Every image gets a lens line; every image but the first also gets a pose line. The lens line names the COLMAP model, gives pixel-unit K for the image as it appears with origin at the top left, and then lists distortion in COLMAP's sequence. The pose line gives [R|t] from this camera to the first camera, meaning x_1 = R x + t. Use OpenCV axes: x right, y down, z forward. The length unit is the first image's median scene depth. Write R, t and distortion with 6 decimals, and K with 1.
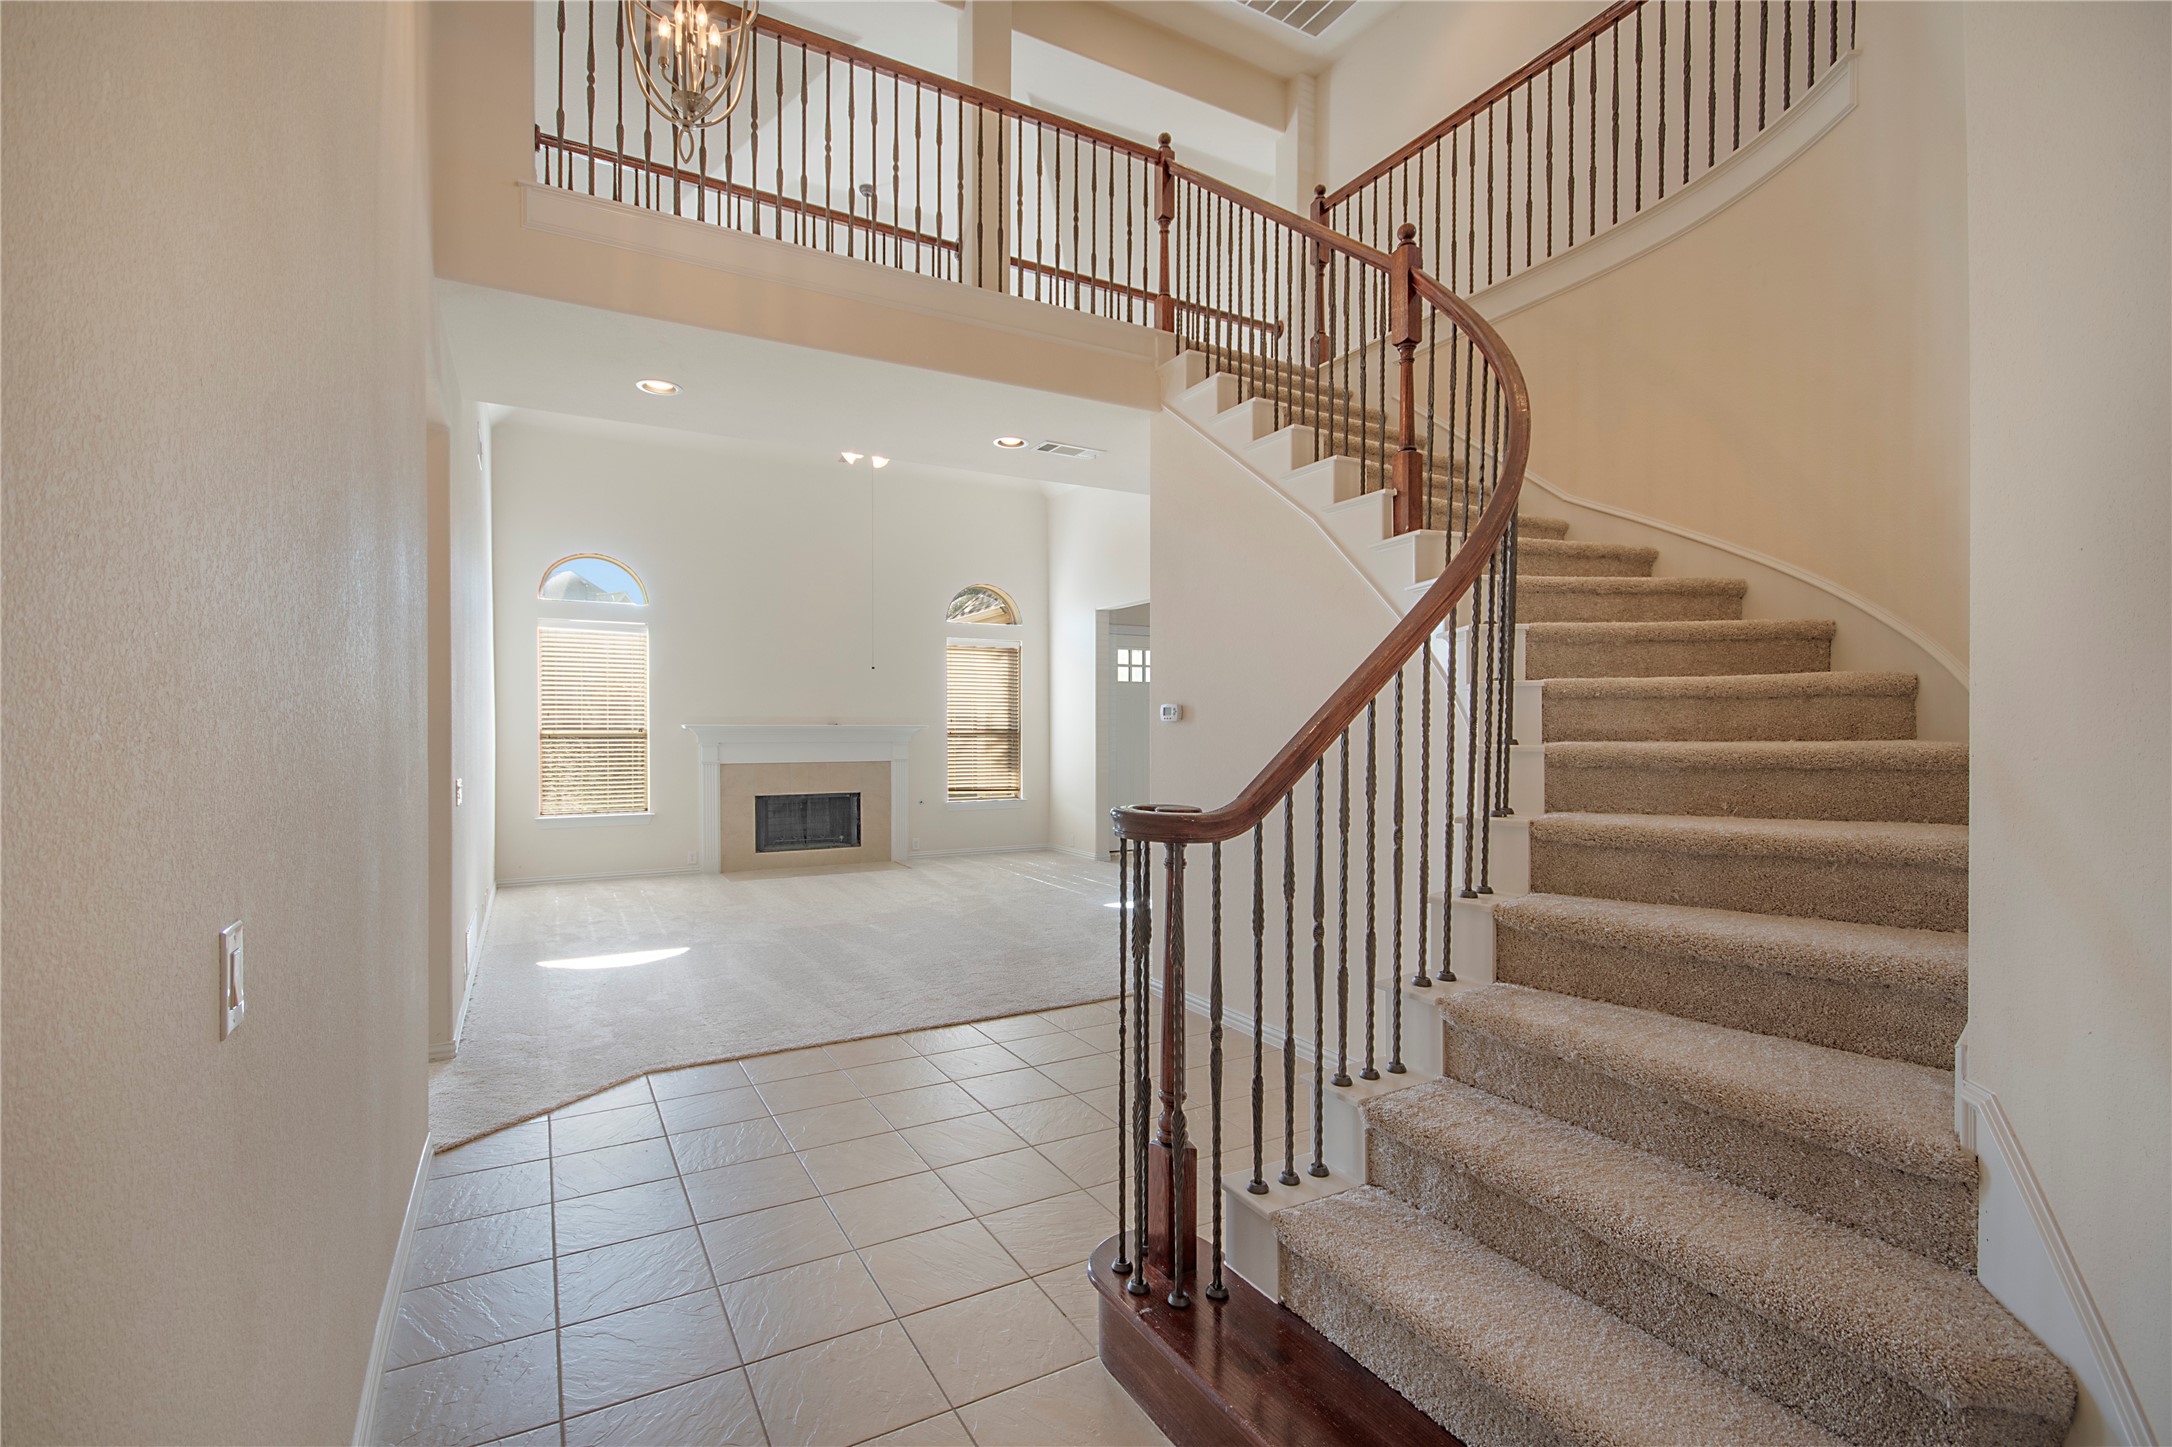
lens RADIAL K [[930.1, 0, 1105.6], [0, 930.1, 734.3], [0, 0, 1]] dist [0.000305, -0.000171]
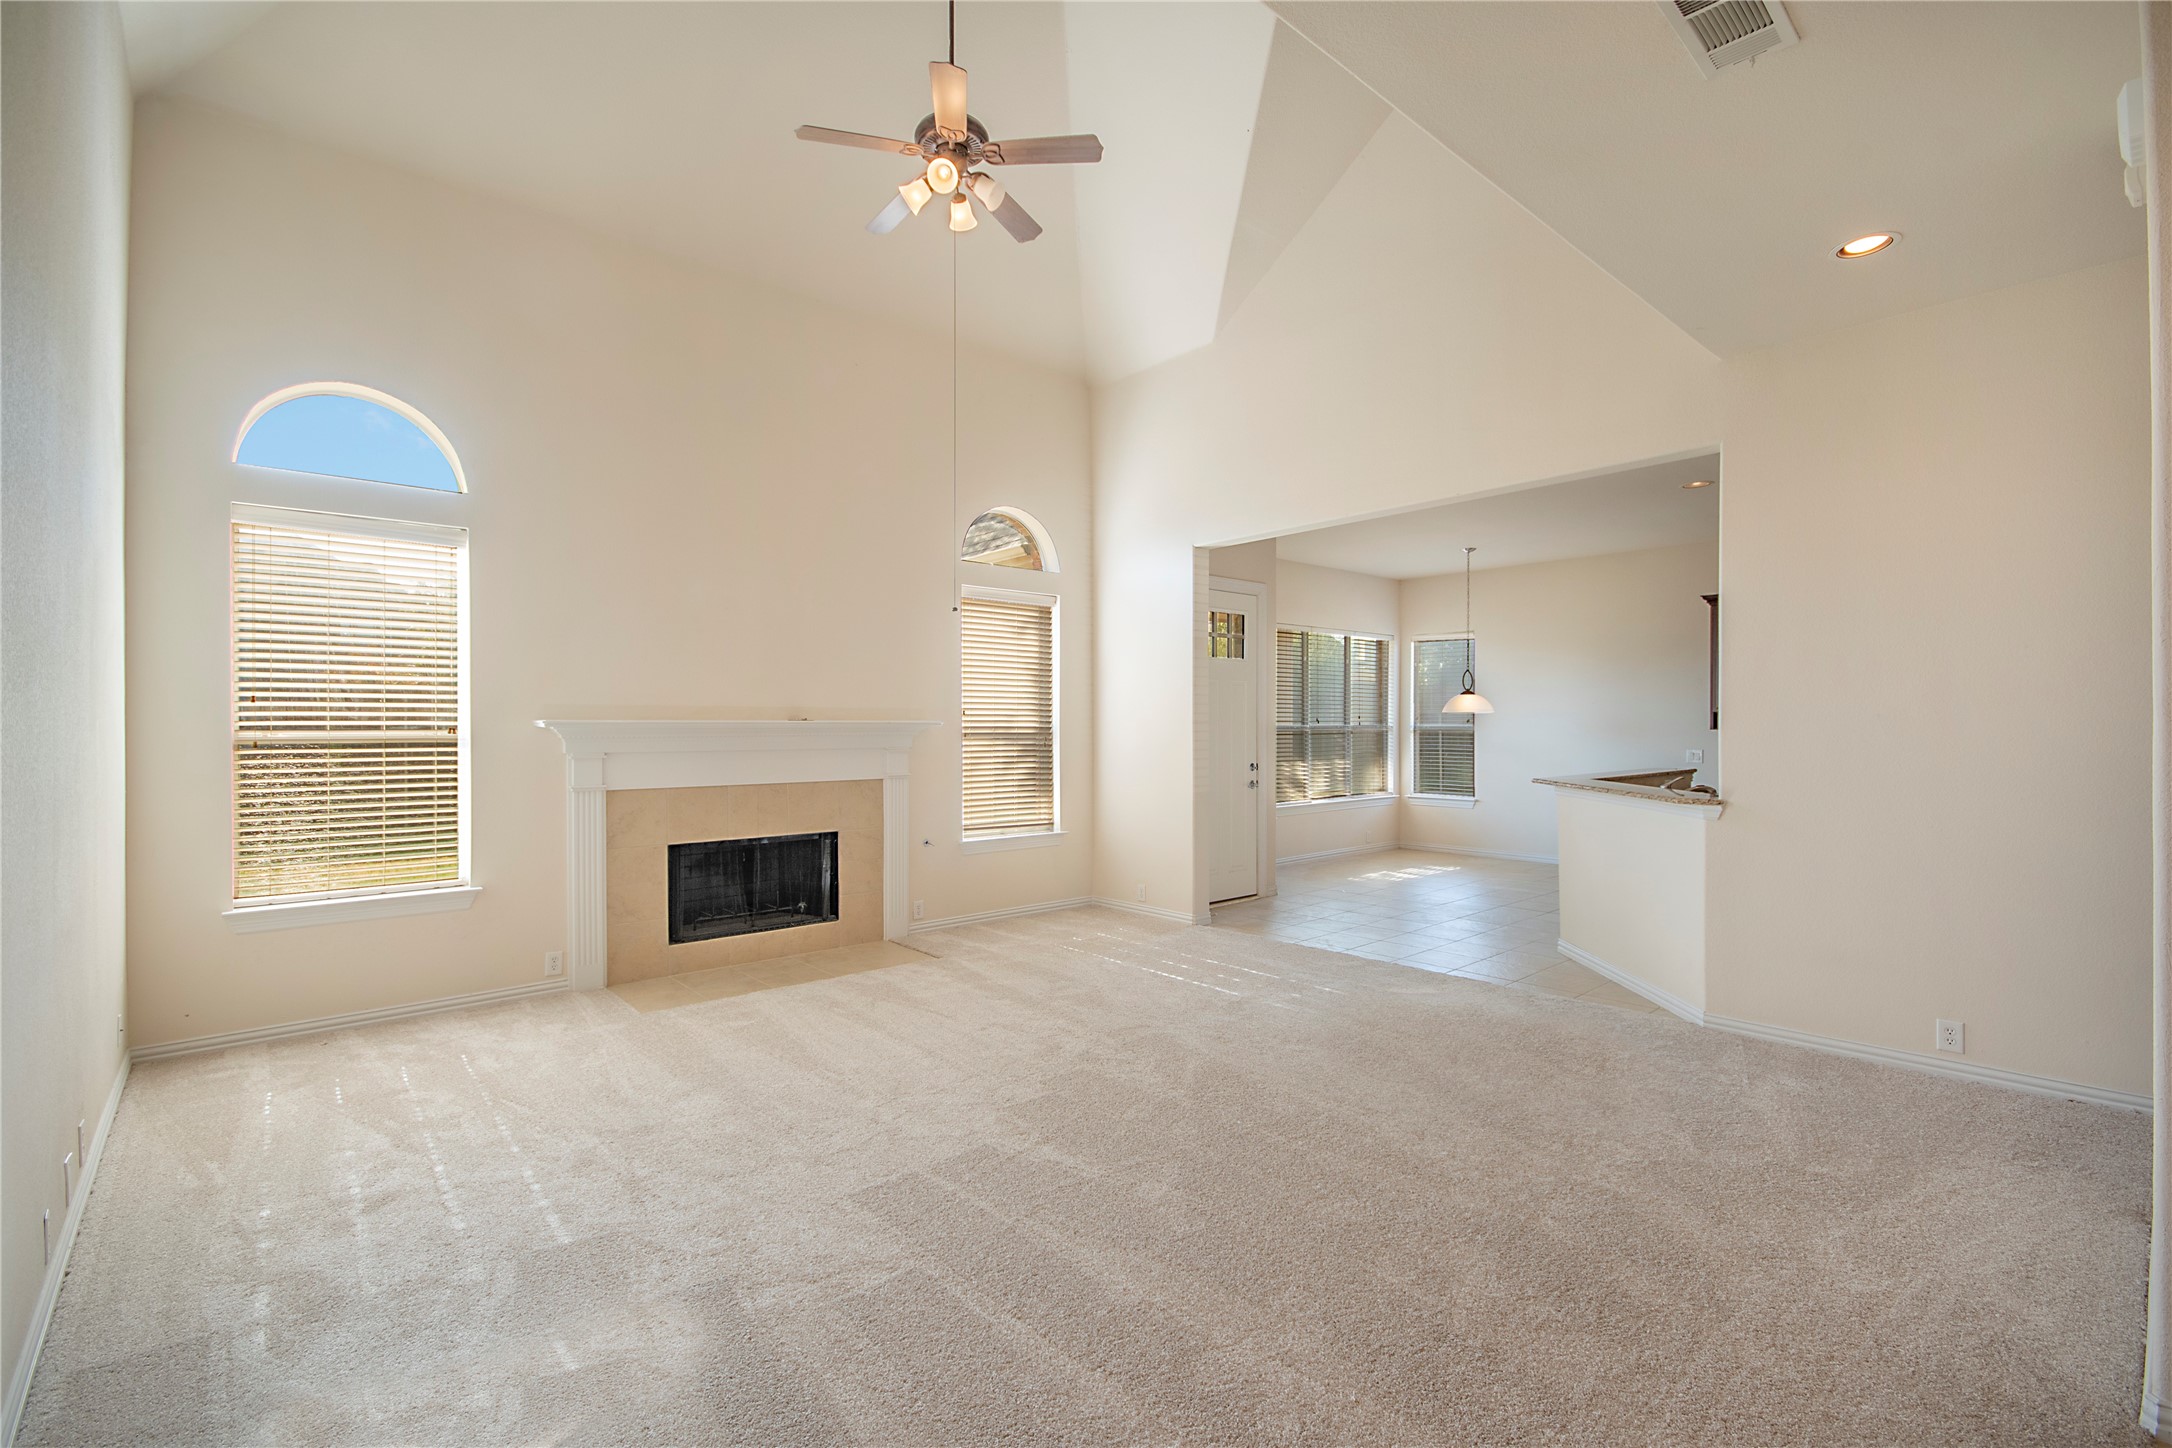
lens RADIAL K [[959.5, 0, 1082.3], [0, 959.5, 729.8], [0, 0, 1]] dist [0.000170, -0.000003]
pose [[0.986450, -0.010988, 0.163694, -0.209772], [0.013234, 0.999833, -0.012634, 0.006210], [-0.163528, 0.014630, 0.986430, 0.360218]]
